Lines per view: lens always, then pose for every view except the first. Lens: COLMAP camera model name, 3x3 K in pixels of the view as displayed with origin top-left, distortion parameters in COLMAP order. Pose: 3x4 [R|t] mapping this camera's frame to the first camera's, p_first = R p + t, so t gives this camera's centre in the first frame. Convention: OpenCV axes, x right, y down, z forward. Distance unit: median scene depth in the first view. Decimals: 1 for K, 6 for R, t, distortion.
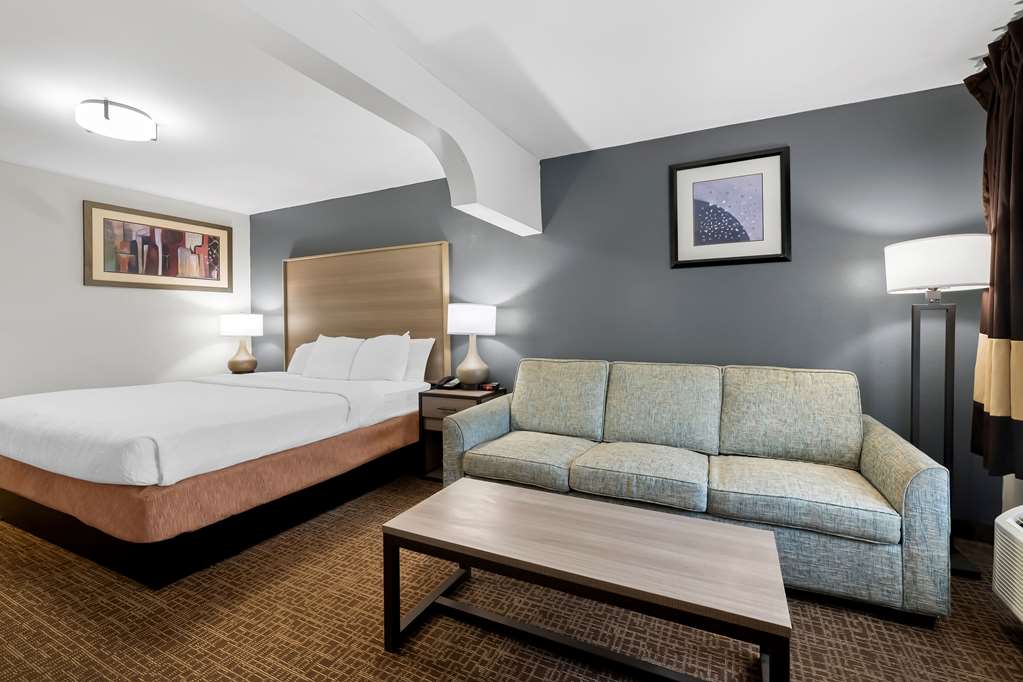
lens RADIAL K [[354.9, 0, 423.5], [0, 354.9, 321.4], [0, 0, 1]] dist [-0.001700, -0.000169]
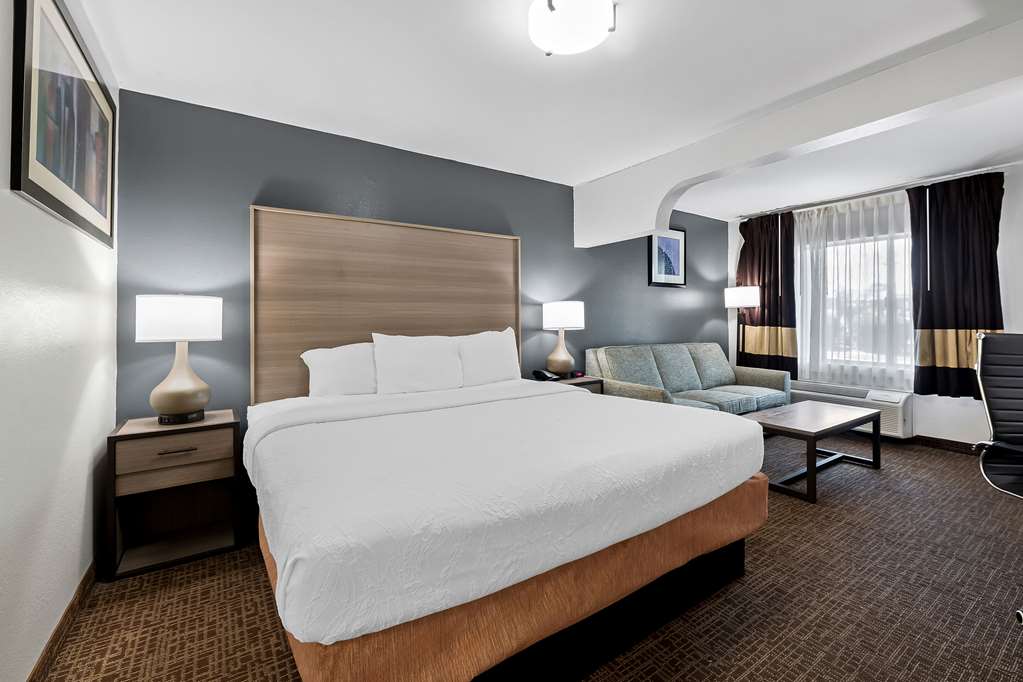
lens RADIAL K [[433.8, 0, 513.1], [0, 433.8, 320.0], [0, 0, 1]] dist [0.000076, -0.000888]
pose [[0.547306, 0.014184, 0.836812, -1.281810], [-0.005326, 0.999895, -0.013465, 0.031596], [-0.836915, 0.002913, 0.547325, 0.460058]]
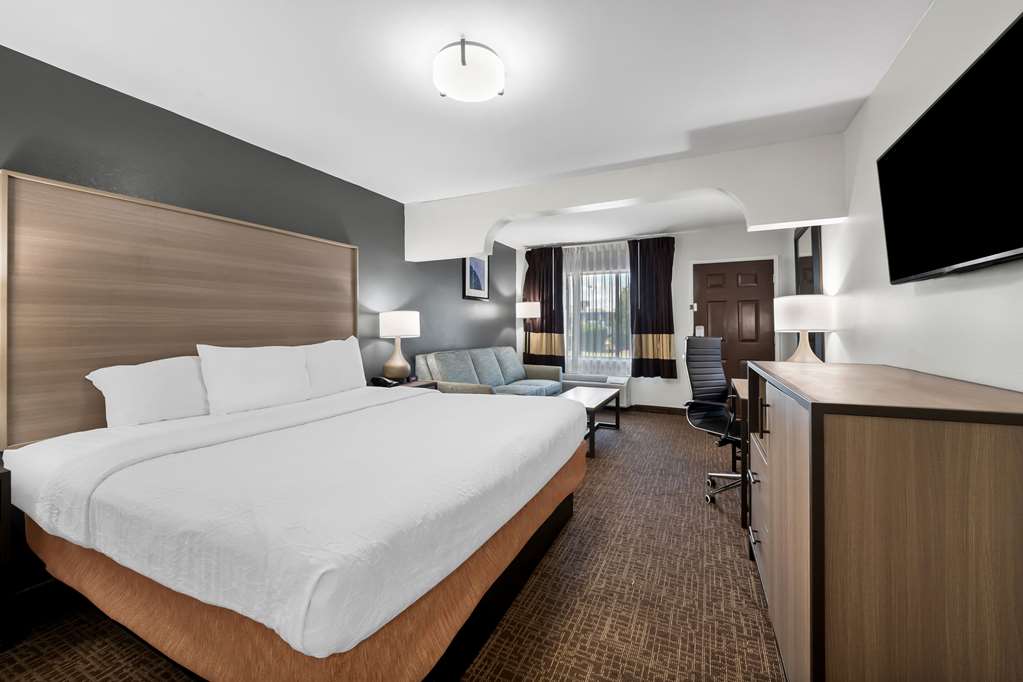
lens RADIAL K [[409.9, 0, 510.6], [0, 409.9, 327.9], [0, 0, 1]] dist [-0.001386, -0.000365]
pose [[0.040486, 0.013313, 0.999091, -1.436459], [0.003336, 0.999904, -0.013459, 0.029753], [-0.999175, 0.003877, 0.040438, 0.680065]]
